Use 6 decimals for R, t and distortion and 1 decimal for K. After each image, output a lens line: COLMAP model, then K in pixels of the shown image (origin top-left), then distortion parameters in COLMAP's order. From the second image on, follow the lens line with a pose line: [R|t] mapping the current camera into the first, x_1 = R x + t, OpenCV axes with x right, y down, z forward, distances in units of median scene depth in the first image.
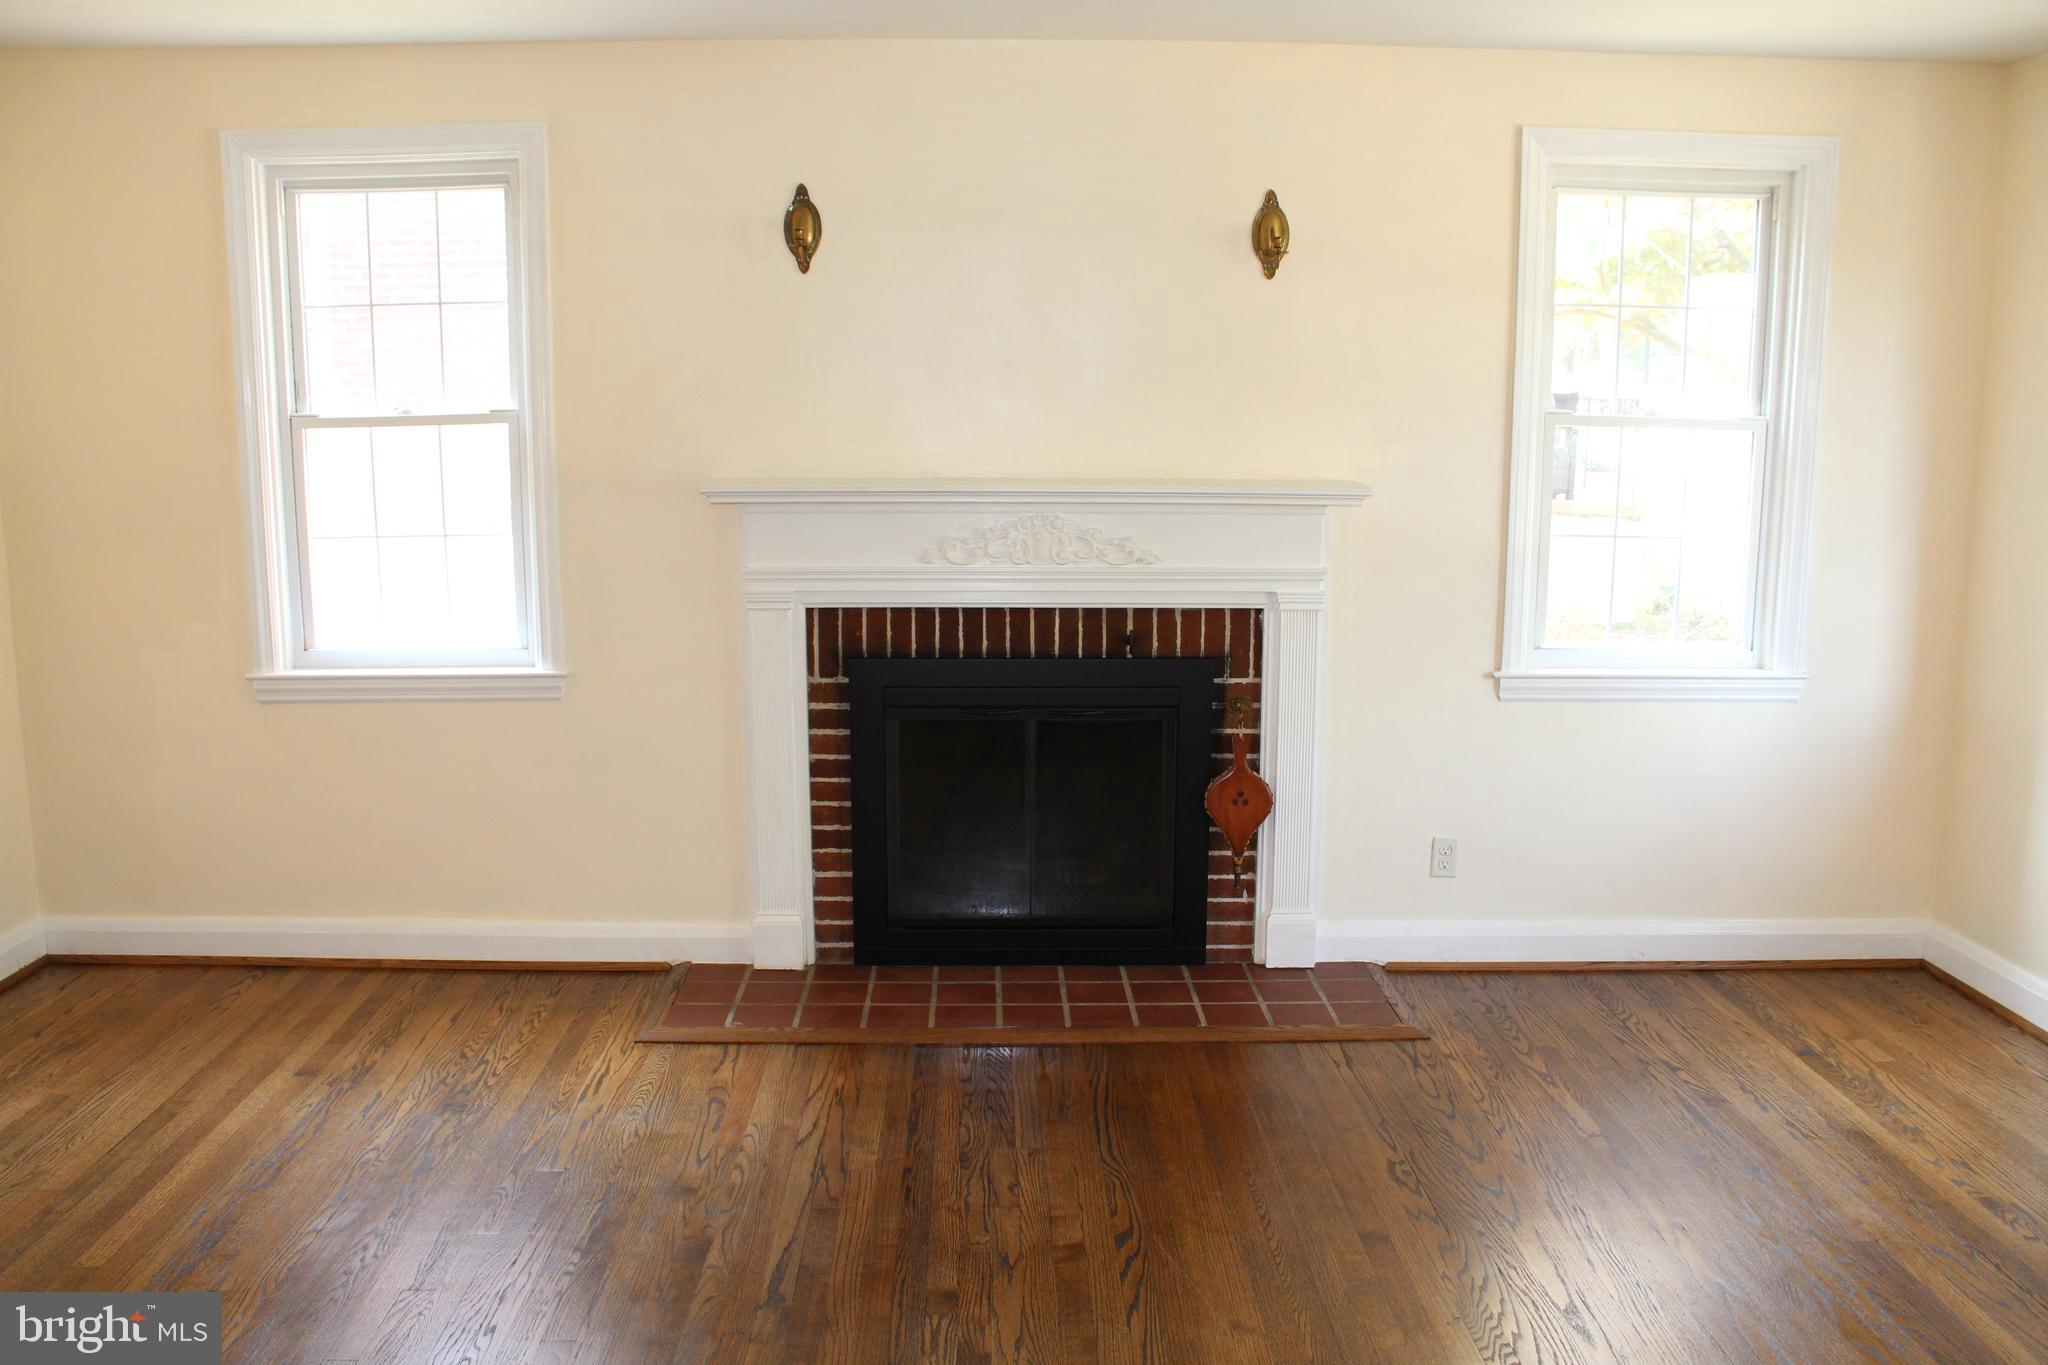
lens RADIAL K [[1698.0, 0, 1022.3], [0, 1698.0, 674.9], [0, 0, 1]] dist [-0.169722, 0.145866]
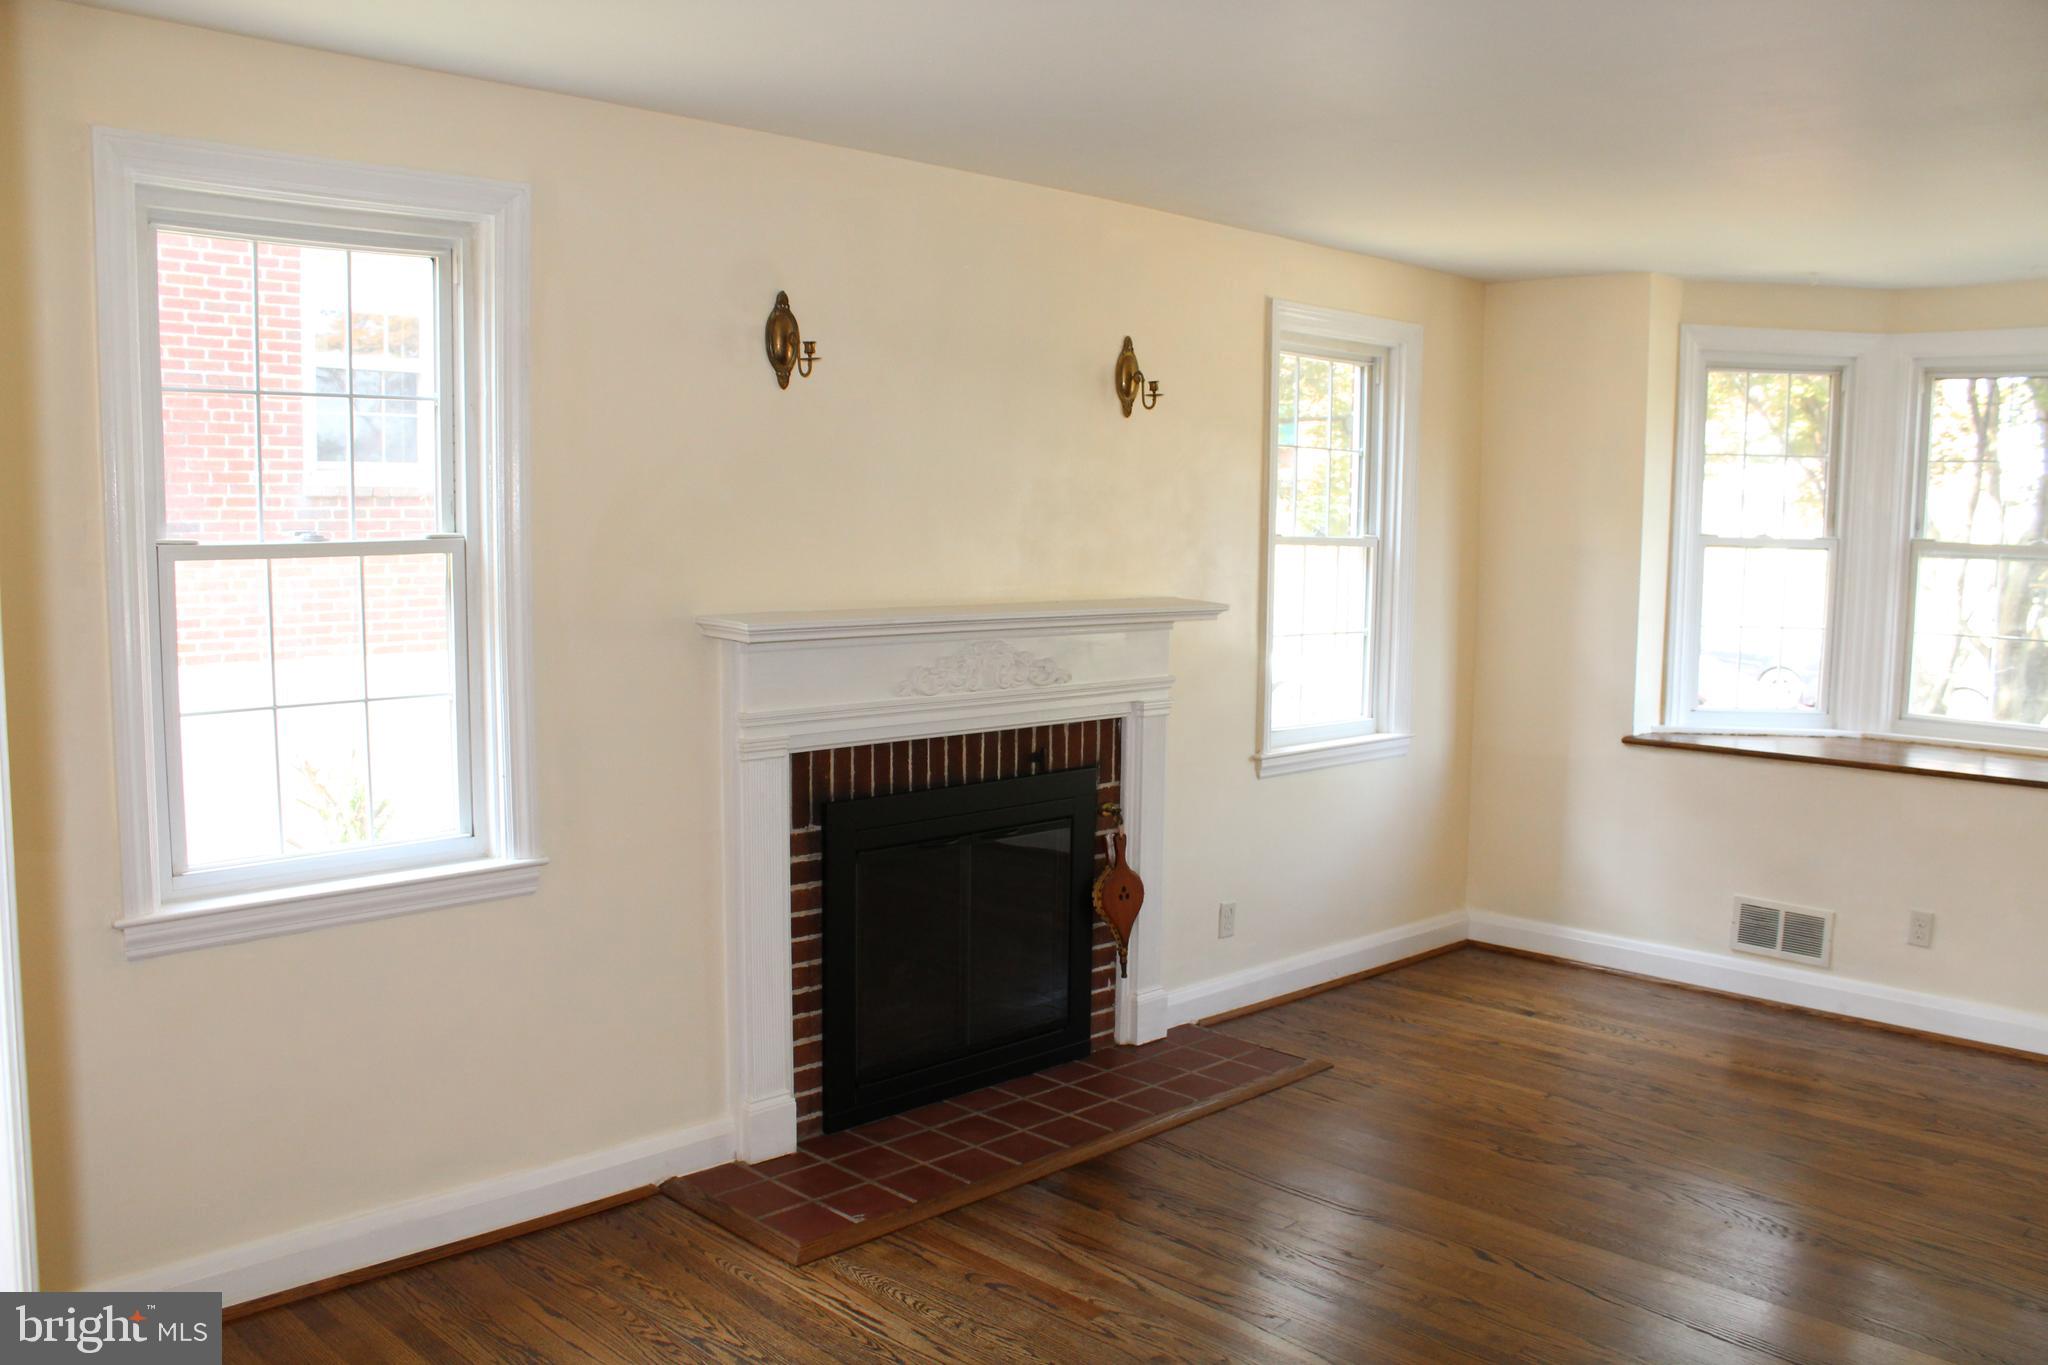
lens RADIAL K [[1698.0, 0, 1022.3], [0, 1698.0, 671.6], [0, 0, 1]] dist [-0.169722, 0.145866]
pose [[0.724163, -0.057372, 0.687238, -0.655111], [0.098561, 0.994914, -0.020798, -0.051891], [-0.682549, 0.082796, 0.726134, 0.247125]]
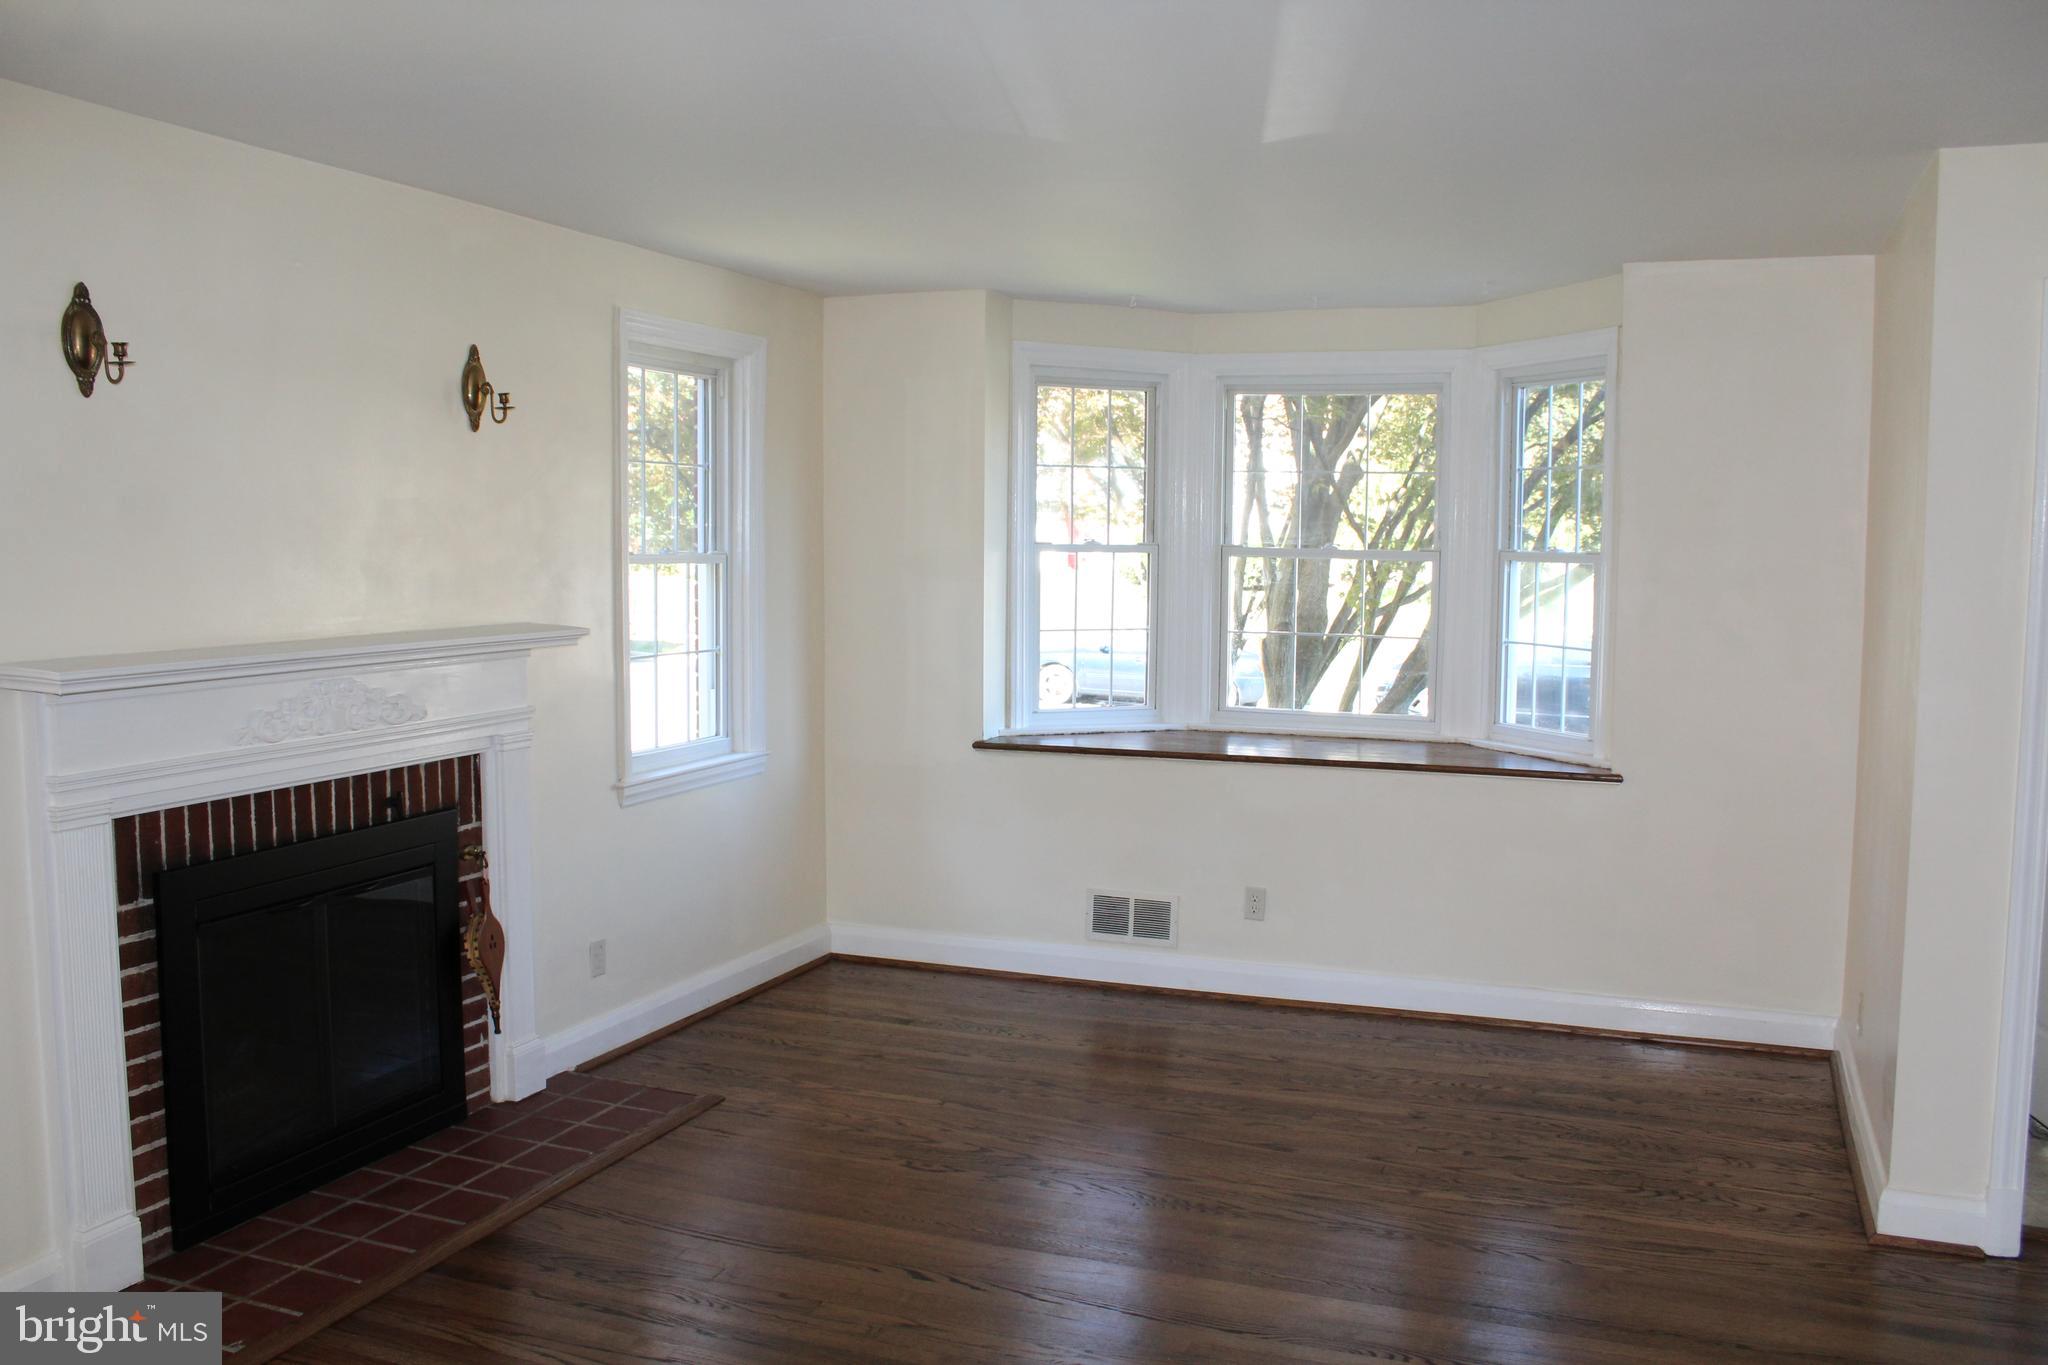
lens RADIAL K [[1698.0, 0, 1027.8], [0, 1698.0, 669.0], [0, 0, 1]] dist [-0.169722, 0.145866]
pose [[0.377733, -0.075842, 0.922803, -0.657047], [0.143386, 0.989408, 0.022624, -0.064394], [-0.914745, 0.123771, 0.384607, 0.305919]]
